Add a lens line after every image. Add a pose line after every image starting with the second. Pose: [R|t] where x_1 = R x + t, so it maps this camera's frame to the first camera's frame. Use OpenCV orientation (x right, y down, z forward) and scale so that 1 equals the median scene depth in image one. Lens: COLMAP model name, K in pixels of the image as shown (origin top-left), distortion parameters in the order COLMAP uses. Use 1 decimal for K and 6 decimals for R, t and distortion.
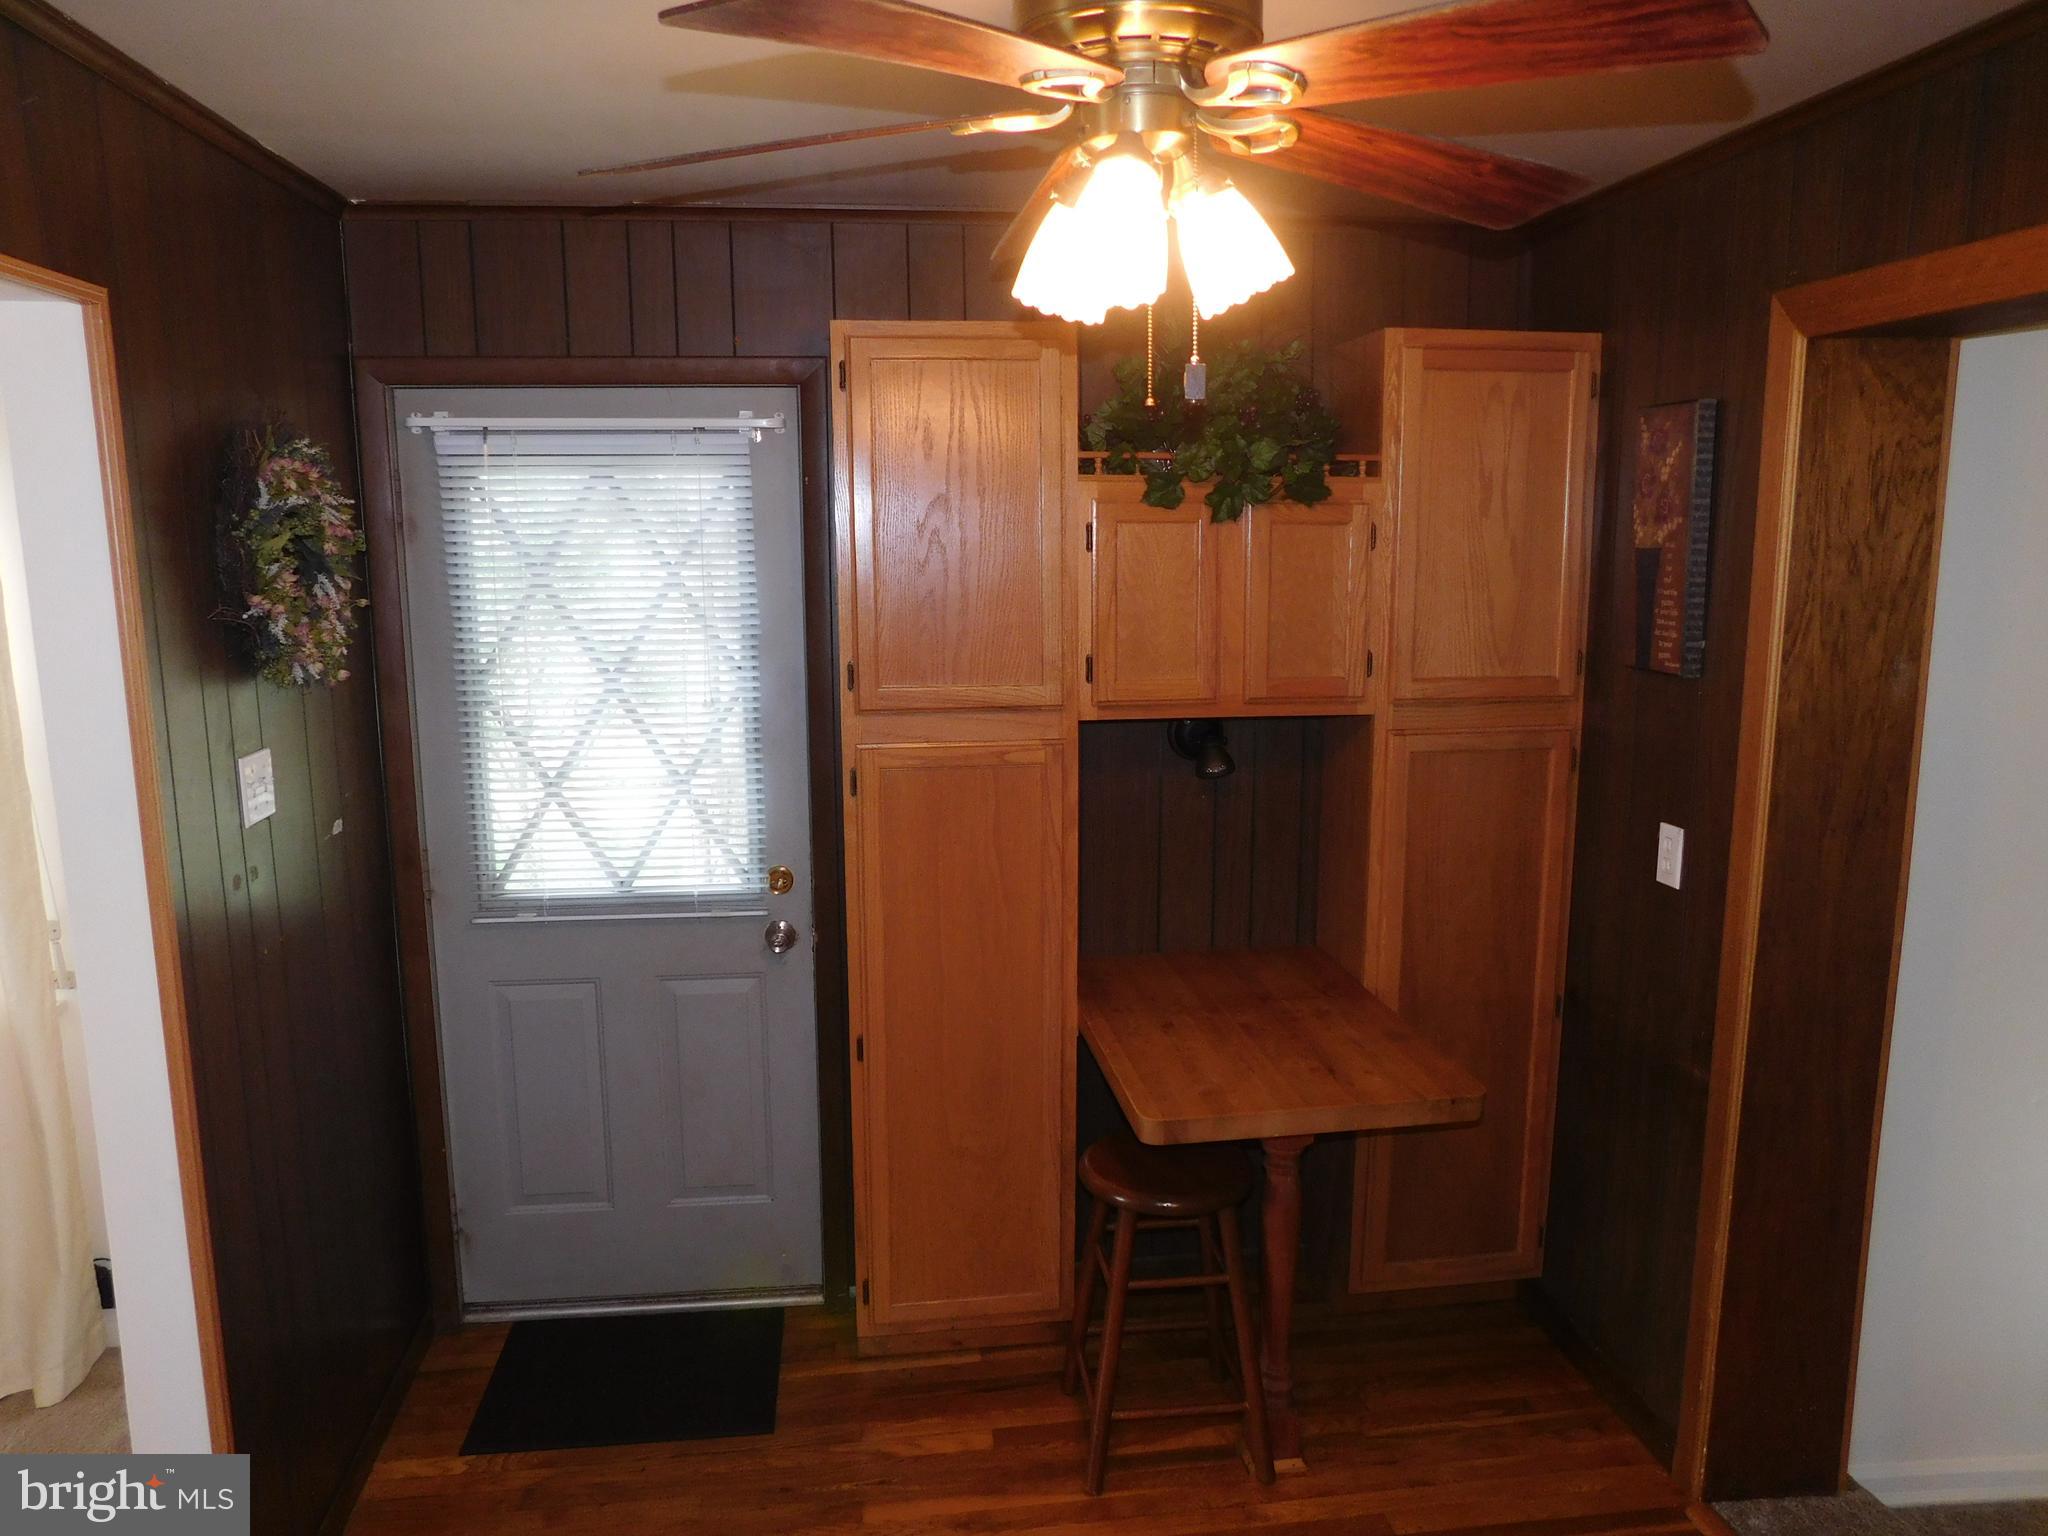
lens RADIAL K [[1389.1, 0, 976.3], [0, 1389.1, 765.6], [0, 0, 1]] dist [-0.068119, 0.048325]
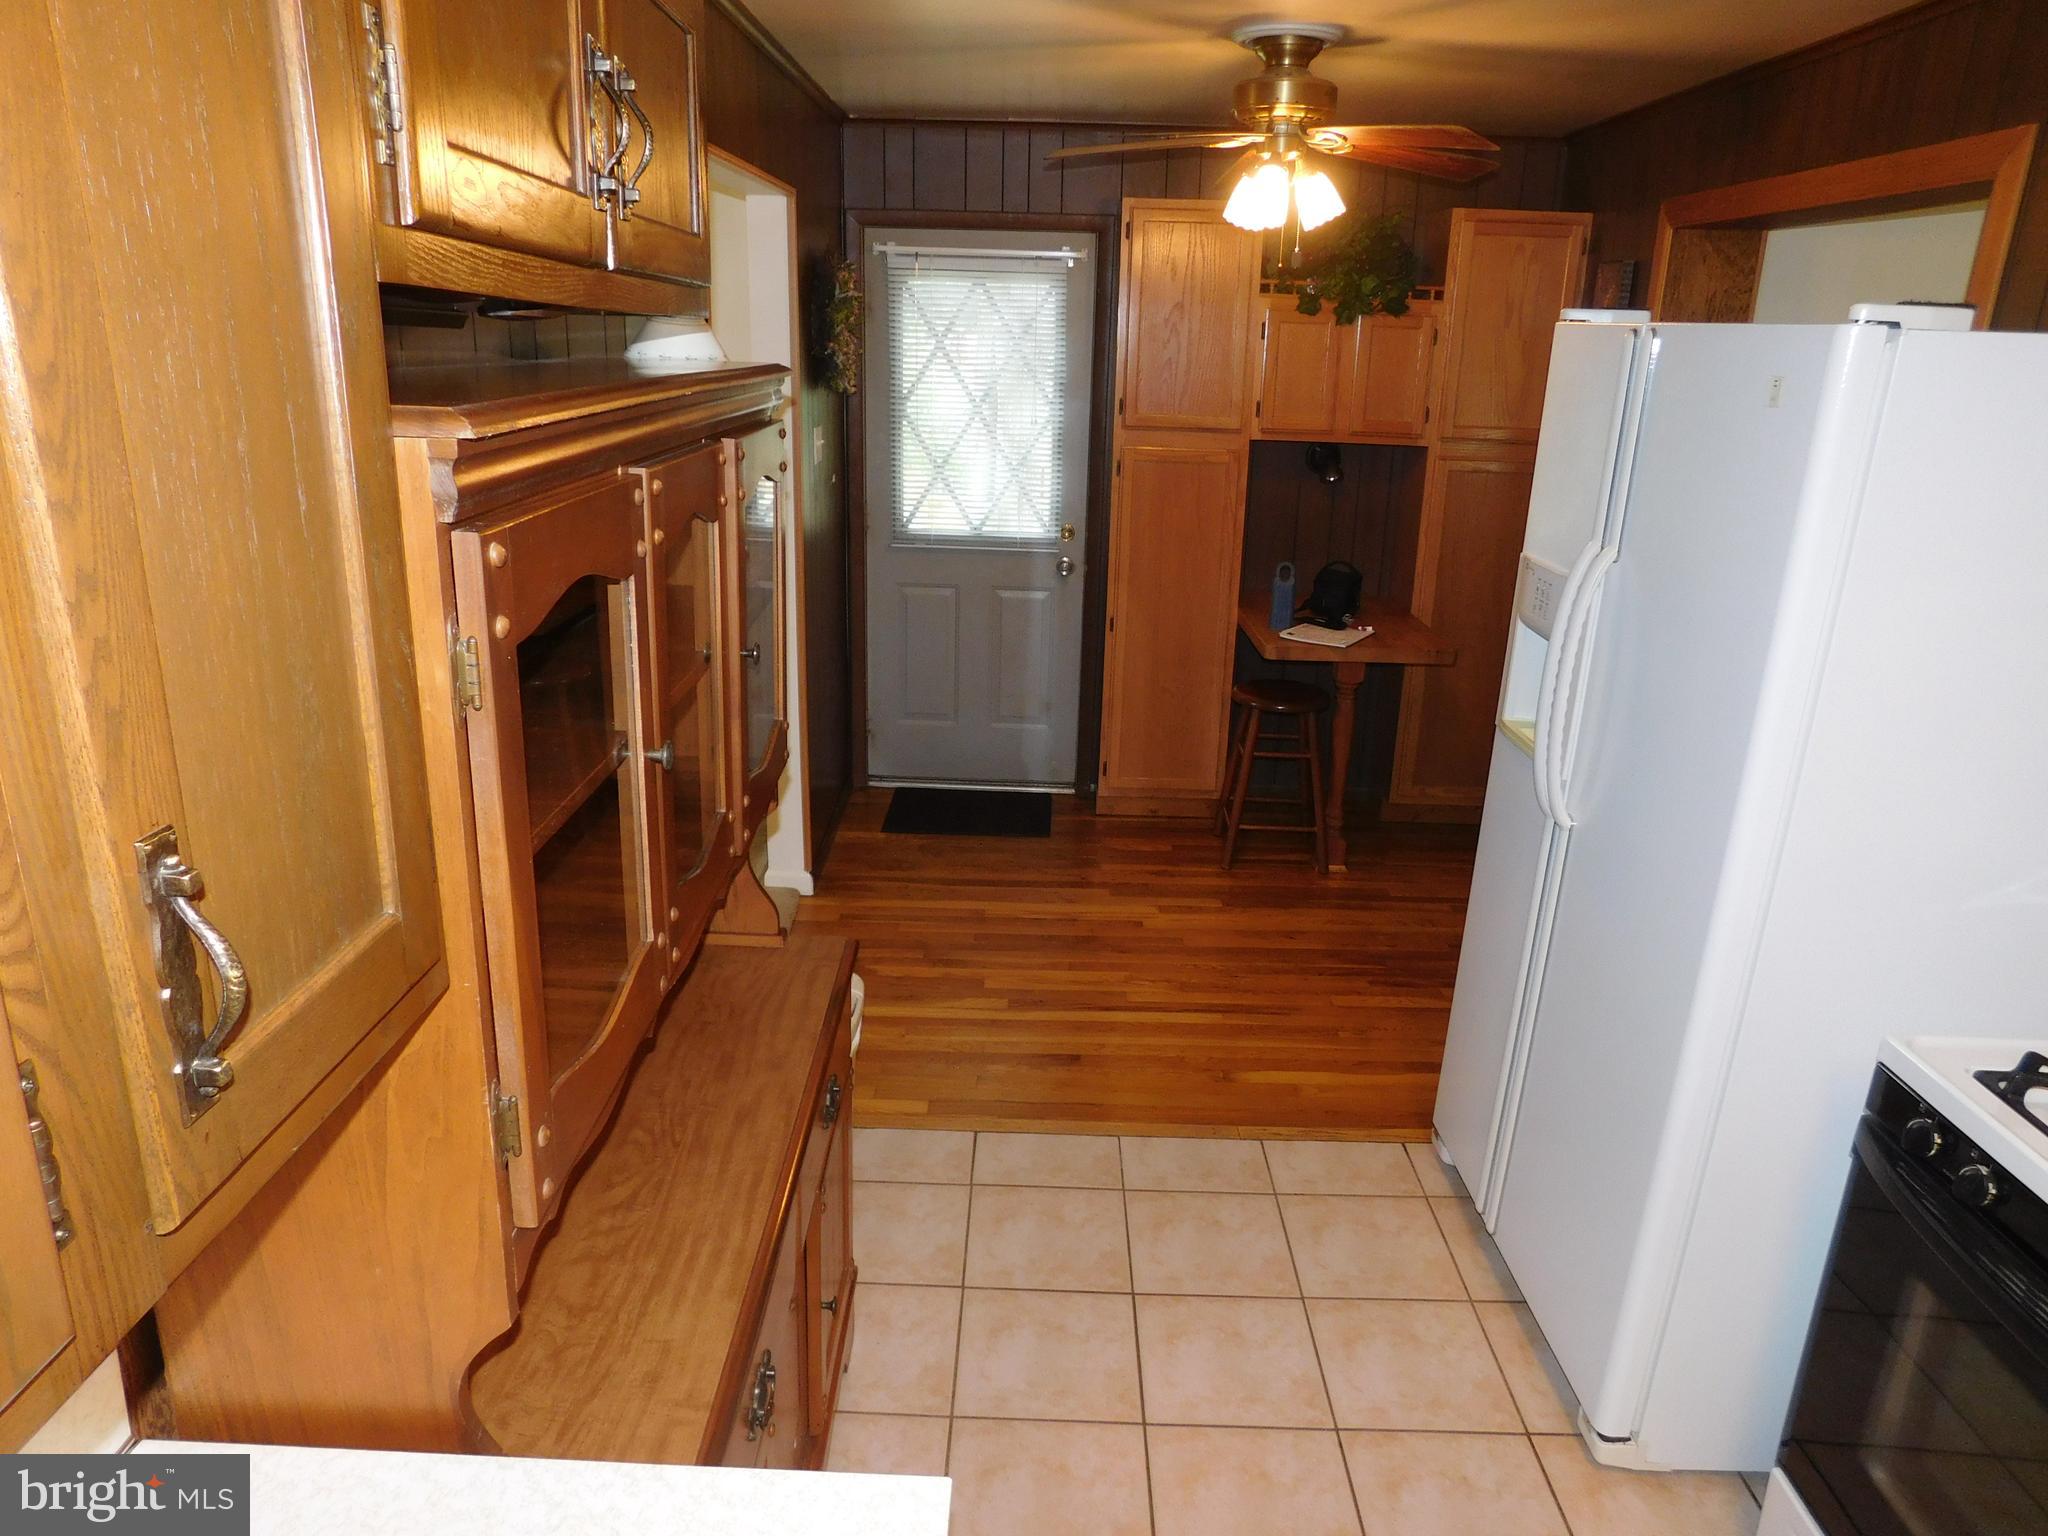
lens RADIAL K [[1355.8, 0, 1016.2], [0, 1355.8, 784.7], [0, 0, 1]] dist [-0.072999, 0.058118]
pose [[0.992320, 0.068072, -0.103286, -0.012614], [-0.051330, 0.986285, 0.156864, 0.143376], [0.112547, -0.150358, 0.982204, -0.746872]]
